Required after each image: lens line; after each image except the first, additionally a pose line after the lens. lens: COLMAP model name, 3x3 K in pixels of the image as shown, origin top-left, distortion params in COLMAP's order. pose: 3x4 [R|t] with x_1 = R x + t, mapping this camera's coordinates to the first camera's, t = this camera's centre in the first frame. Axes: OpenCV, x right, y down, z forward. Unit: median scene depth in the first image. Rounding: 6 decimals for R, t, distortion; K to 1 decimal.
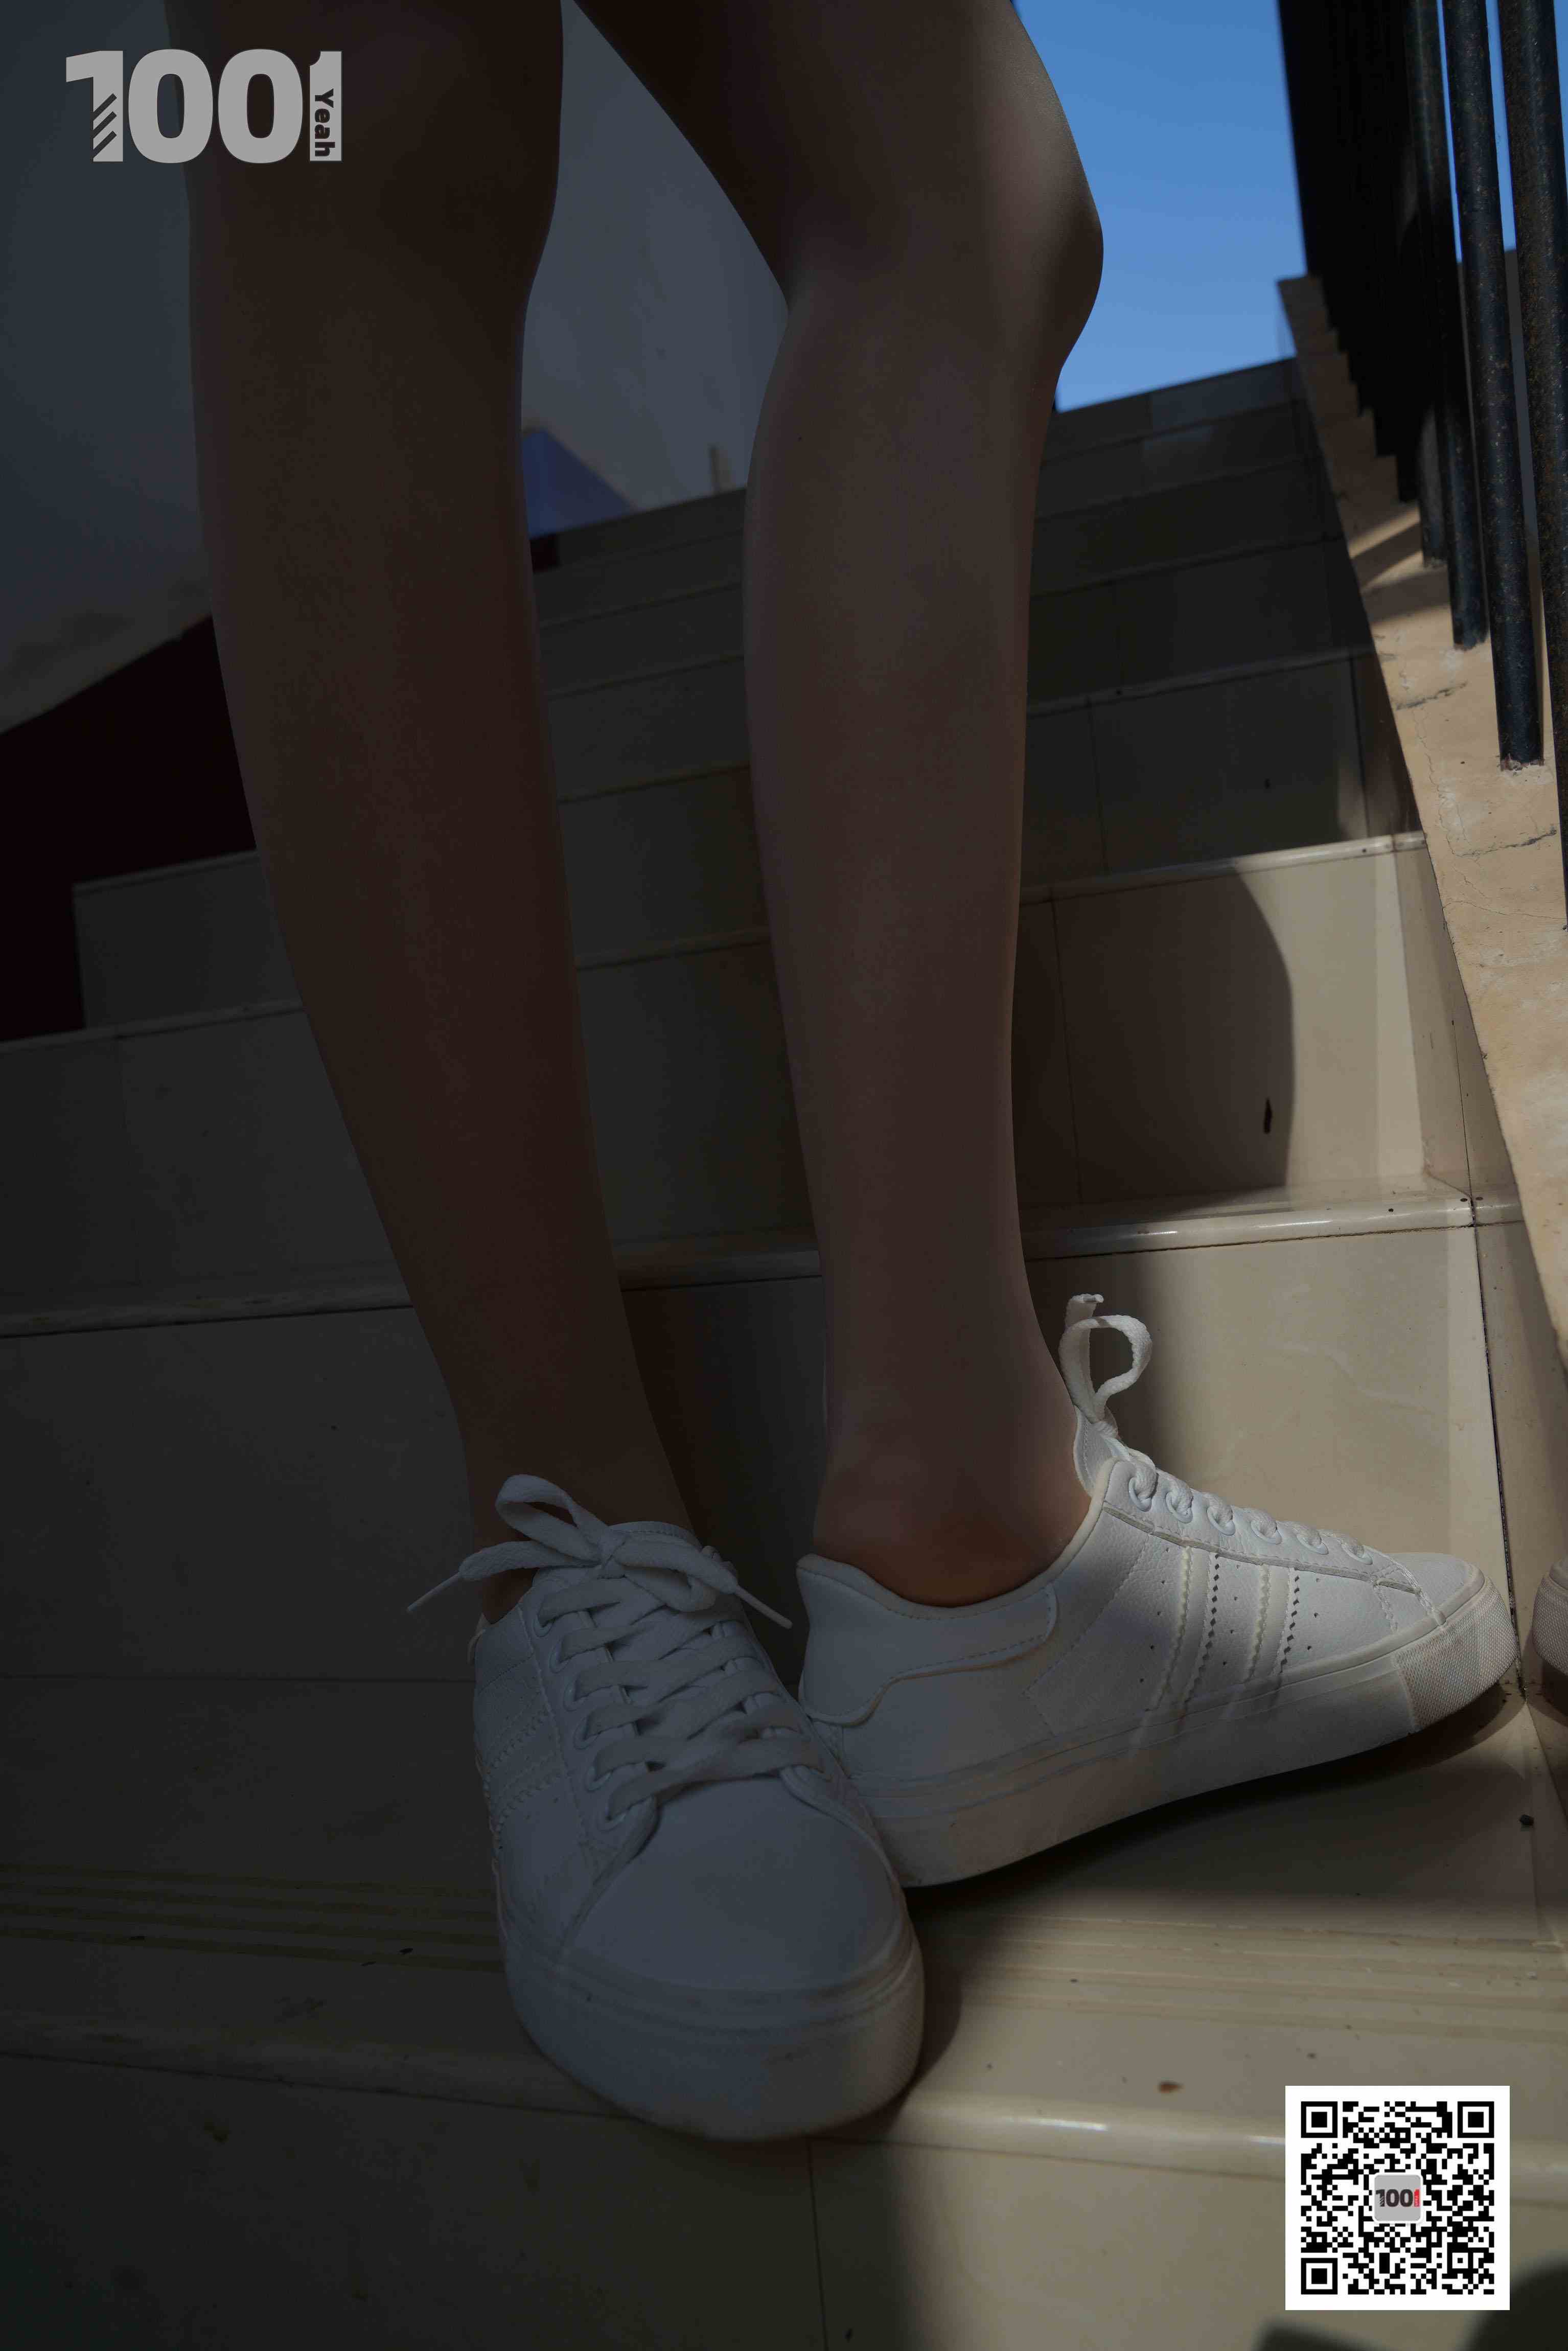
lens RADIAL K [[1634.2, 0, 817.9], [0, 1634.2, 1169.3], [0, 0, 1]] dist [-0.030004, 0.015356]
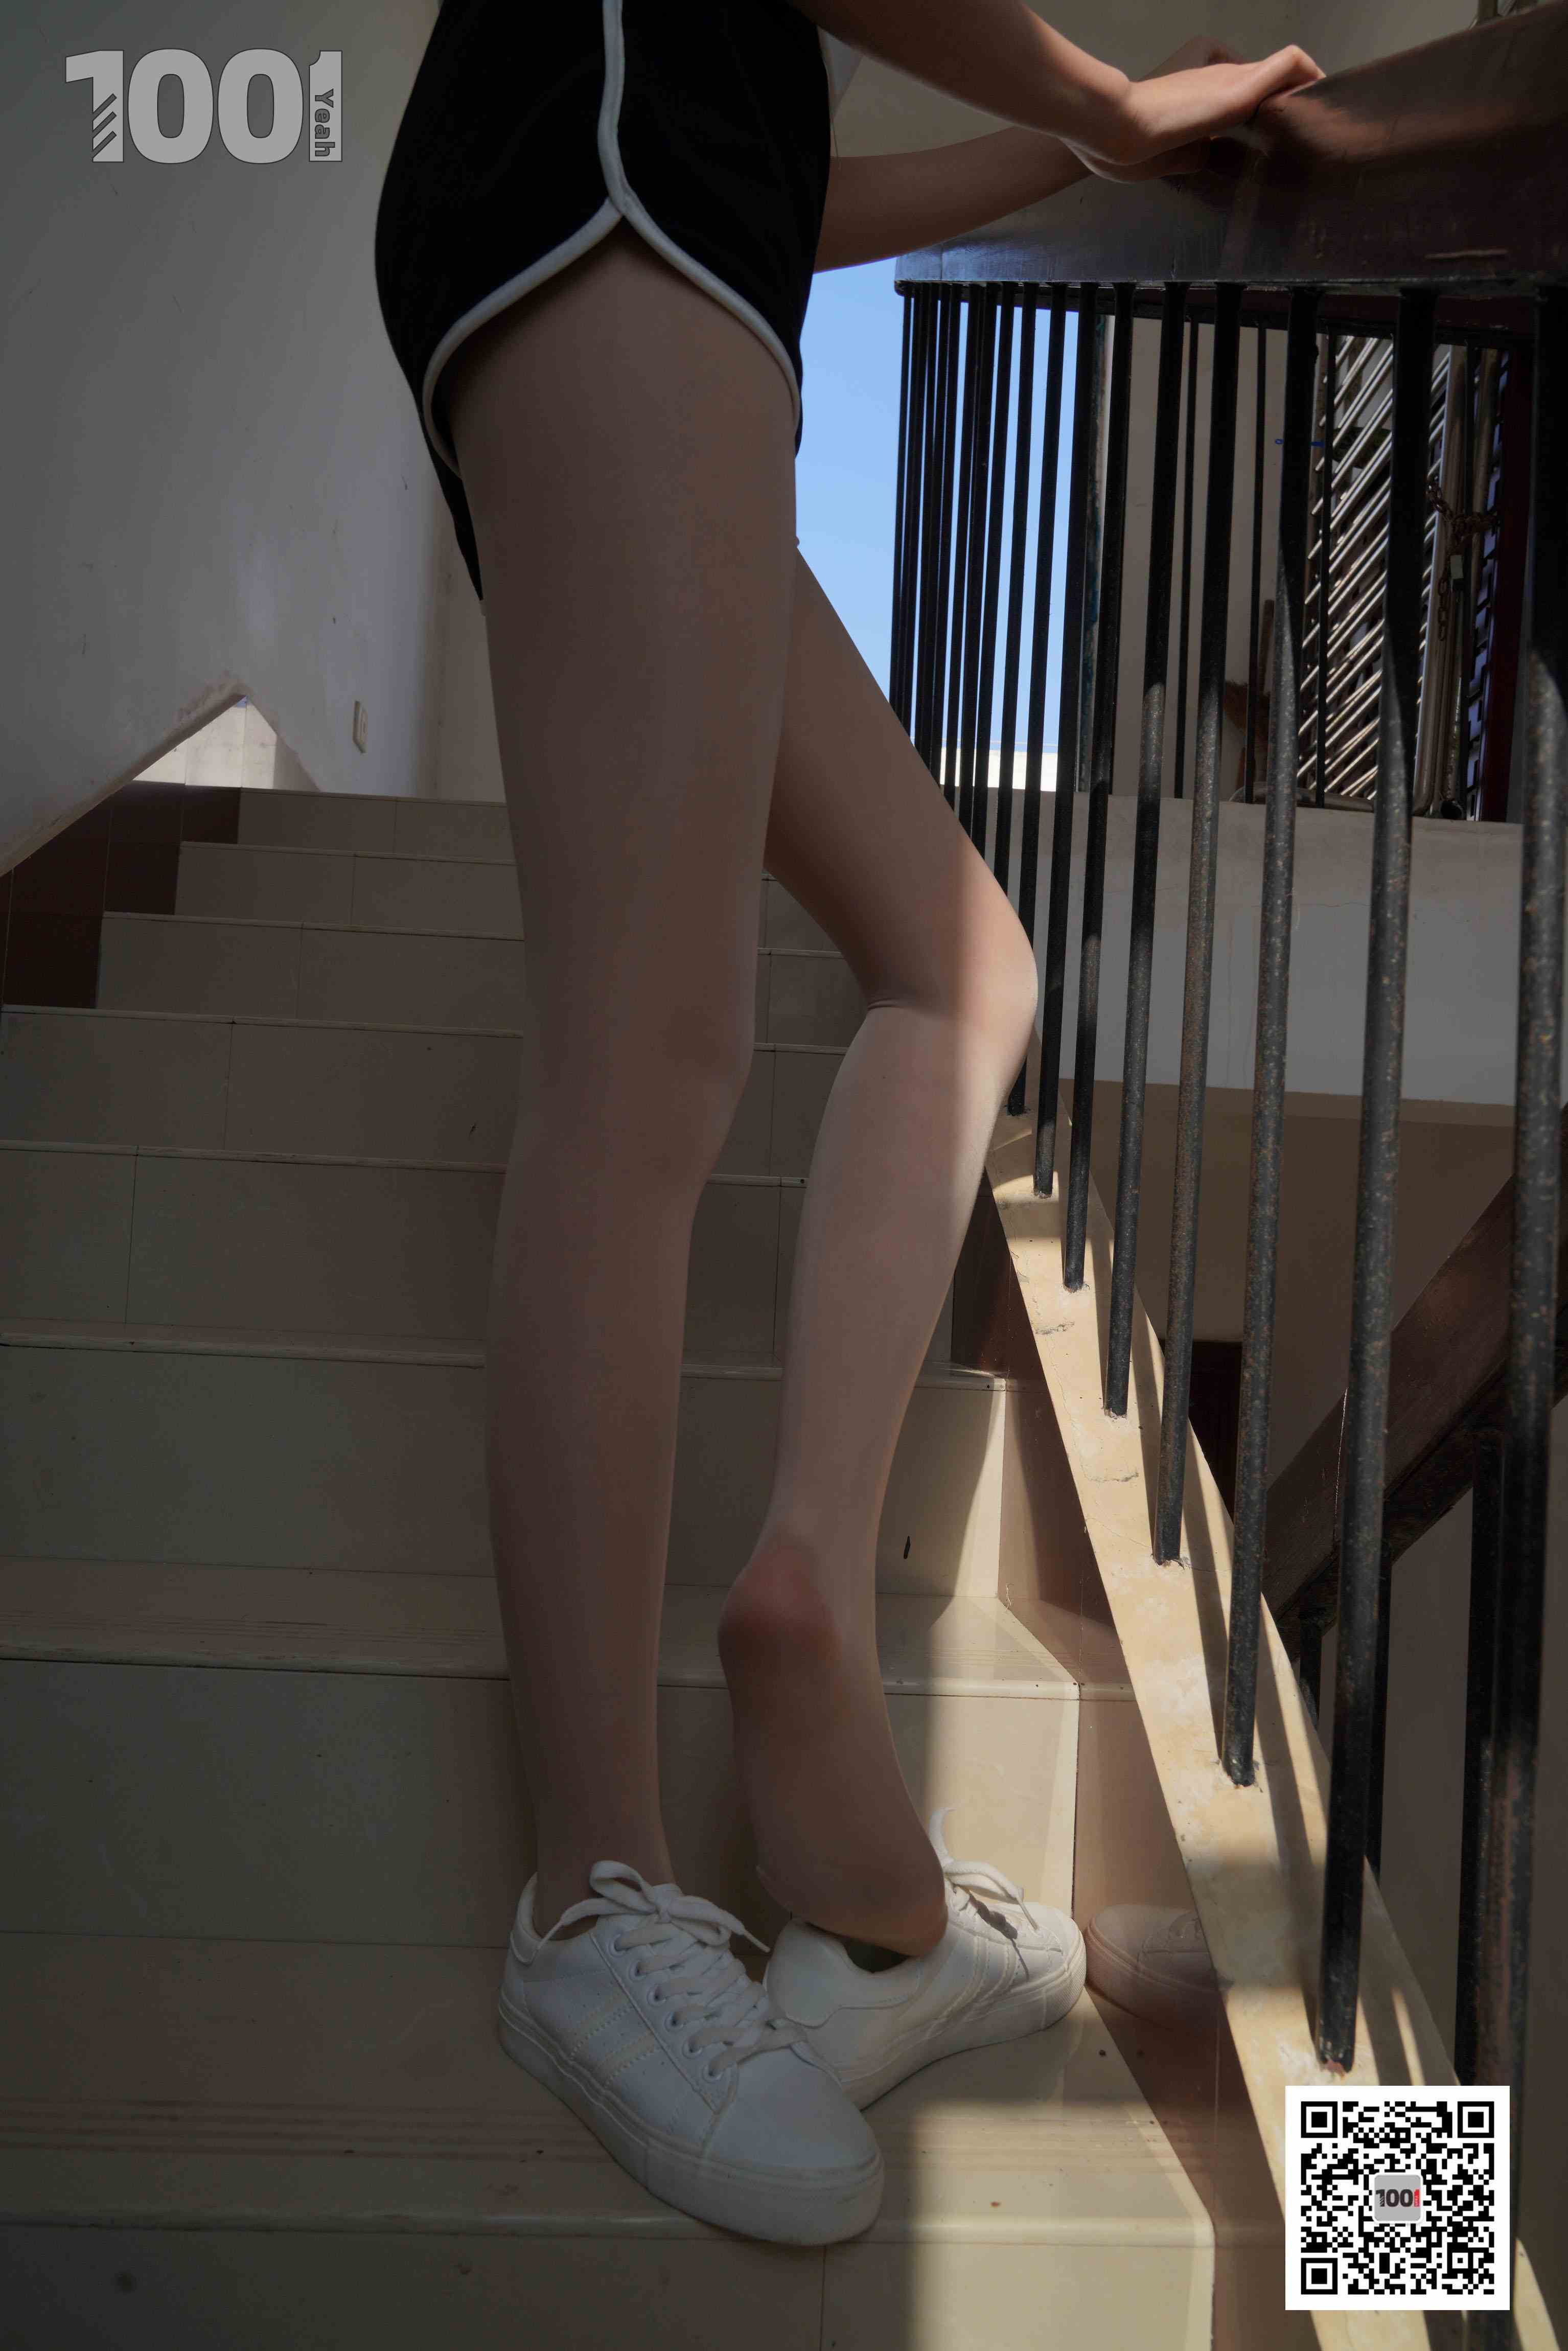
lens RADIAL K [[1593.0, 0, 787.7], [0, 1593.0, 1166.4], [0, 0, 1]] dist [-0.032701, 0.018134]
pose [[0.927299, 0.160232, 0.338294, -0.719774], [-0.133213, 0.985846, -0.101793, -0.400495], [-0.349816, 0.049328, 0.935519, -0.683505]]
